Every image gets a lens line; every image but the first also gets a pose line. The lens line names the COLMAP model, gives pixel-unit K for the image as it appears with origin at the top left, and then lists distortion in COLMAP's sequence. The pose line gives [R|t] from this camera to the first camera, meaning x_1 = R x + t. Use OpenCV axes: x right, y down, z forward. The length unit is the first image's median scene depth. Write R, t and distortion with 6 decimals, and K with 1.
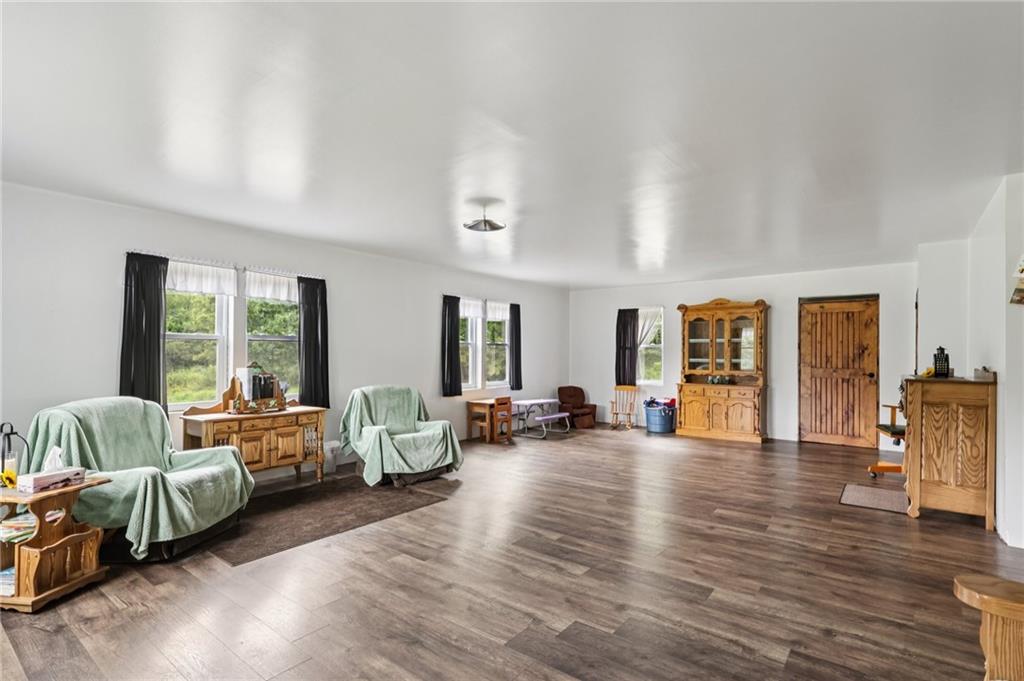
lens RADIAL K [[498.9, 0, 517.3], [0, 498.9, 344.8], [0, 0, 1]] dist [-0.027030, -0.000129]
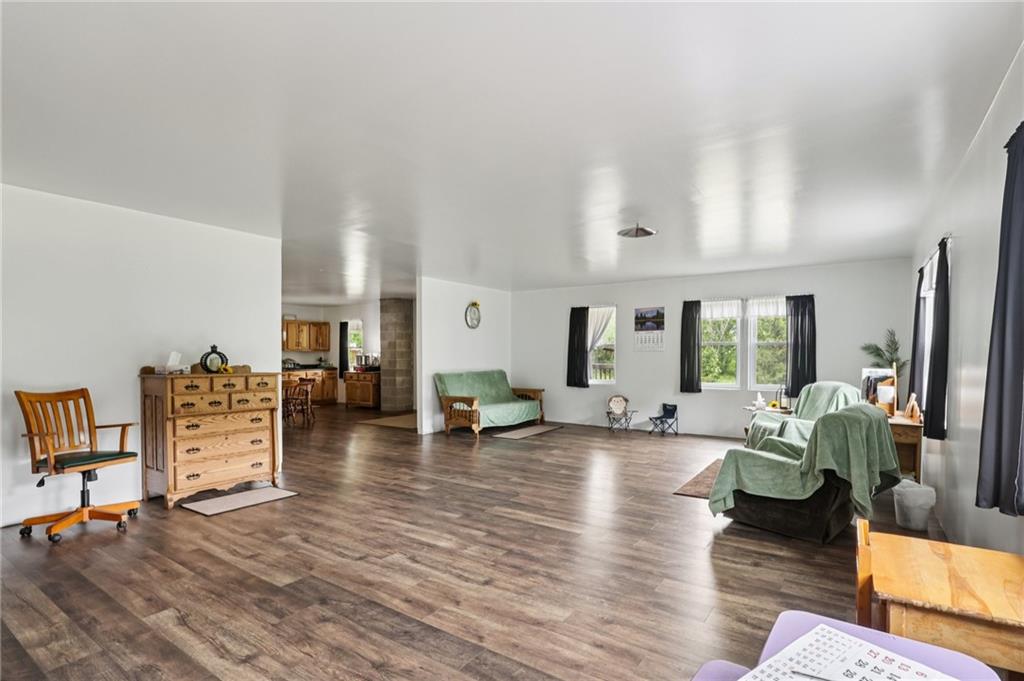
lens RADIAL K [[498.9, 0, 517.3], [0, 498.9, 344.8], [0, 0, 1]] dist [-0.027030, -0.000129]
pose [[-0.999310, -0.005801, -0.036690, 0.230443], [-0.004868, 0.999664, -0.025470, 0.025811], [0.036826, -0.025274, -0.999002, 2.111942]]
